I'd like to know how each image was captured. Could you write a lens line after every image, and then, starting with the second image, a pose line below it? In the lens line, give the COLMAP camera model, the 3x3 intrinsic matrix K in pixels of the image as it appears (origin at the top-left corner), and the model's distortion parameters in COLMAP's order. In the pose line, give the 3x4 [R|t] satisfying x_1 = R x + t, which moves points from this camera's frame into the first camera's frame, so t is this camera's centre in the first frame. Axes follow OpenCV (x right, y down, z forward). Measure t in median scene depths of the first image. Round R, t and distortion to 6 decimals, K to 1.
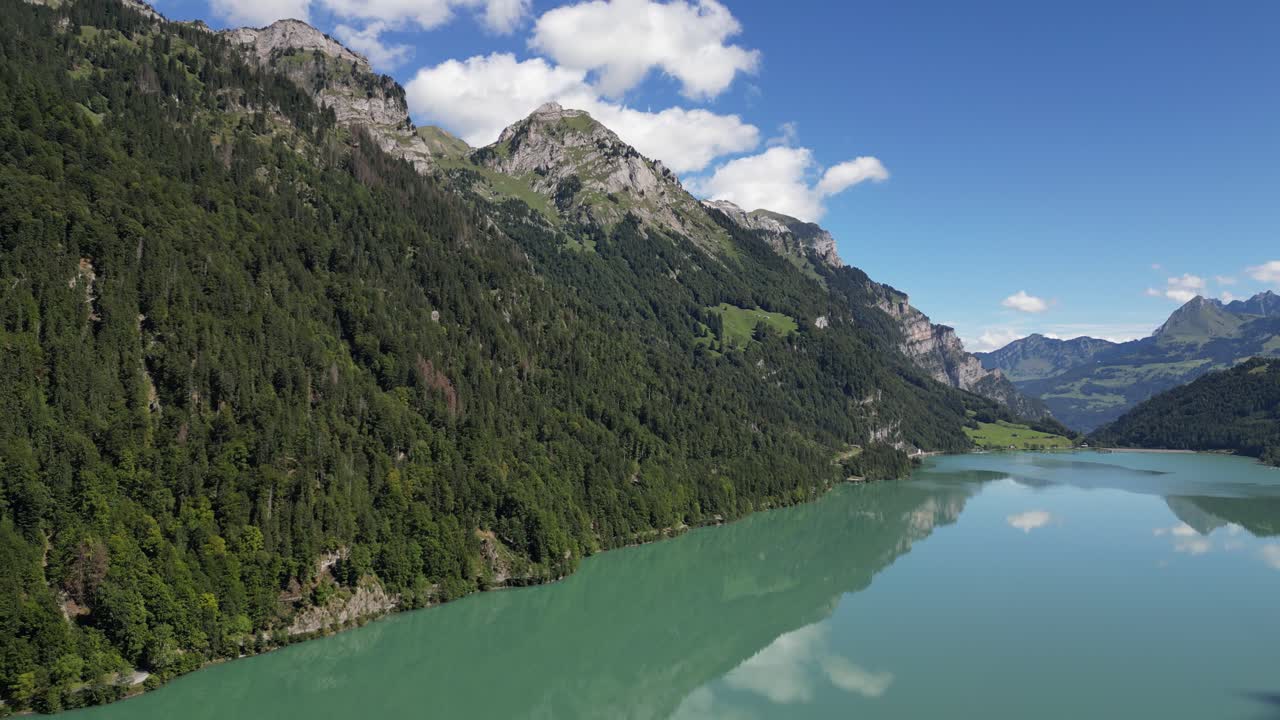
lens RADIAL K [[921.4, 0, 640.0], [0, 921.4, 360.0], [0, 0, 1]] dist [0.003039, 0.000492]
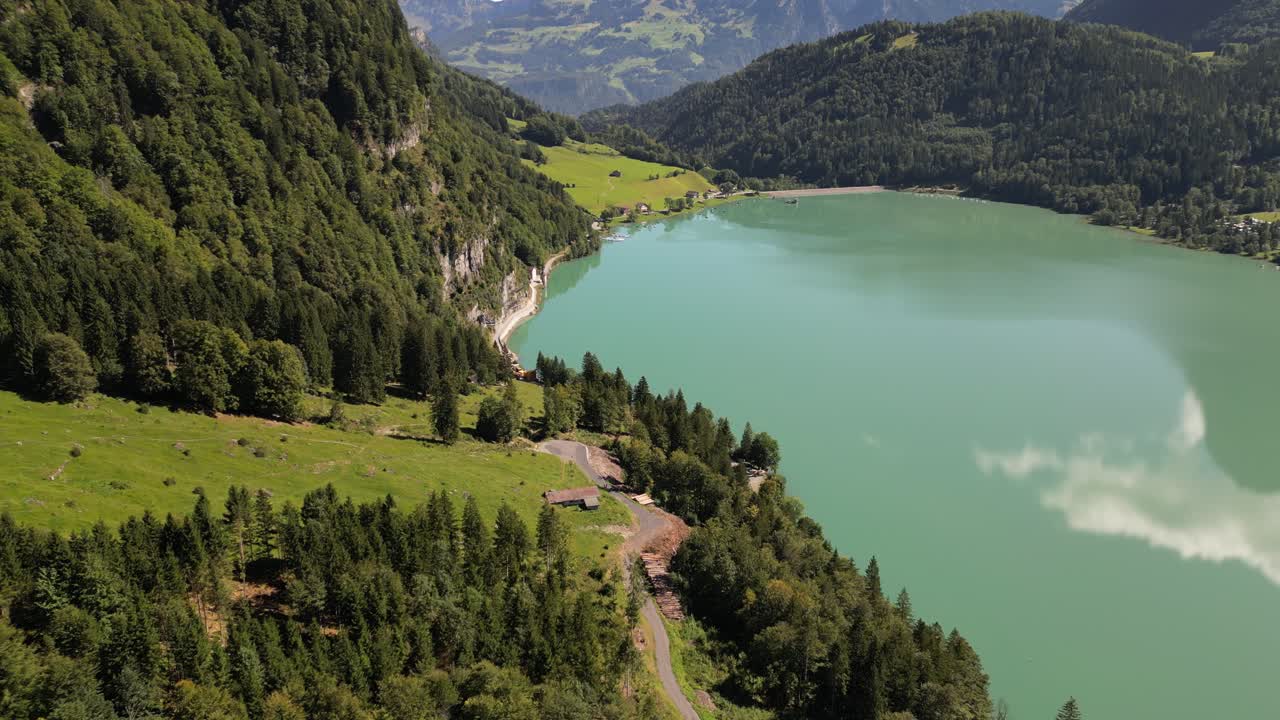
lens RADIAL K [[921.4, 0, 640.0], [0, 921.4, 360.0], [0, 0, 1]] dist [0.003039, 0.000492]
pose [[0.781343, -0.186701, 0.595521, 0.034039], [-0.033383, 0.940337, 0.338603, 0.002385], [-0.623208, -0.284445, 0.728493, 0.205755]]
